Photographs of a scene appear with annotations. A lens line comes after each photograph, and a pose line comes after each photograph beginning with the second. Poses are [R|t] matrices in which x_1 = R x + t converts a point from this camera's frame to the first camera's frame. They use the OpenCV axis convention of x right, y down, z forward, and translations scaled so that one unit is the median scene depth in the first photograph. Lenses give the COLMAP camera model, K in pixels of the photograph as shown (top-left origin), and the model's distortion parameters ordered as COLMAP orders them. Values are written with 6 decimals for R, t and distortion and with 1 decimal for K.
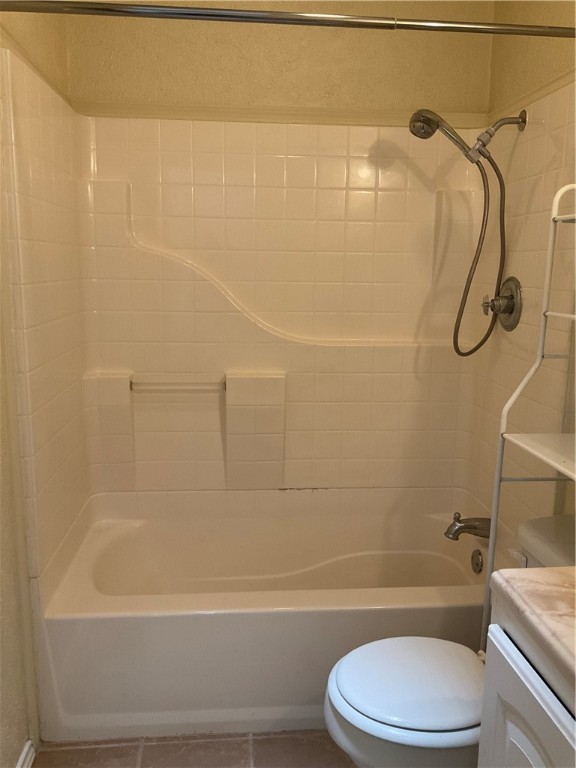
lens RADIAL K [[643.8, 0, 288.0], [0, 643.8, 384.0], [0, 0, 1]] dist [0.122750, -0.255477]
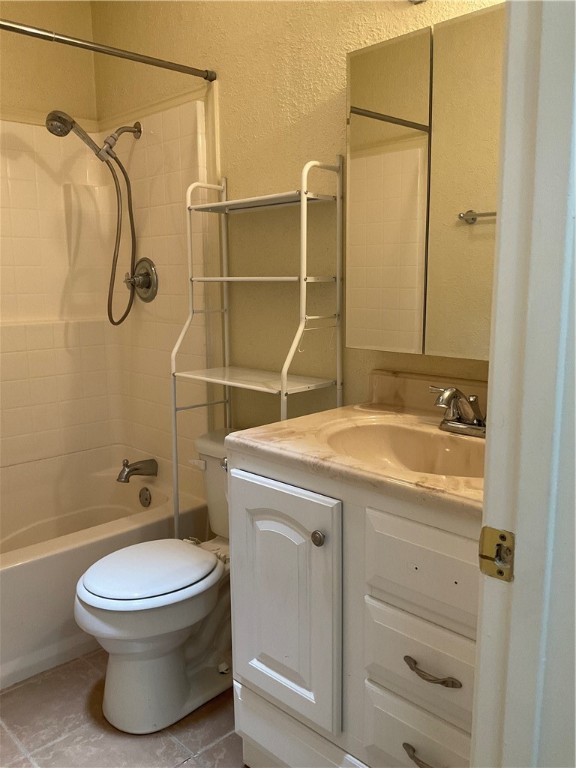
lens RADIAL K [[649.0, 0, 288.0], [0, 649.0, 384.0], [0, 0, 1]] dist [0.114440, -0.174607]
pose [[0.781781, -0.125127, 0.610869, -0.227815], [0.135189, 0.990370, 0.029849, 0.071001], [-0.608722, 0.059248, 0.791168, -0.129728]]
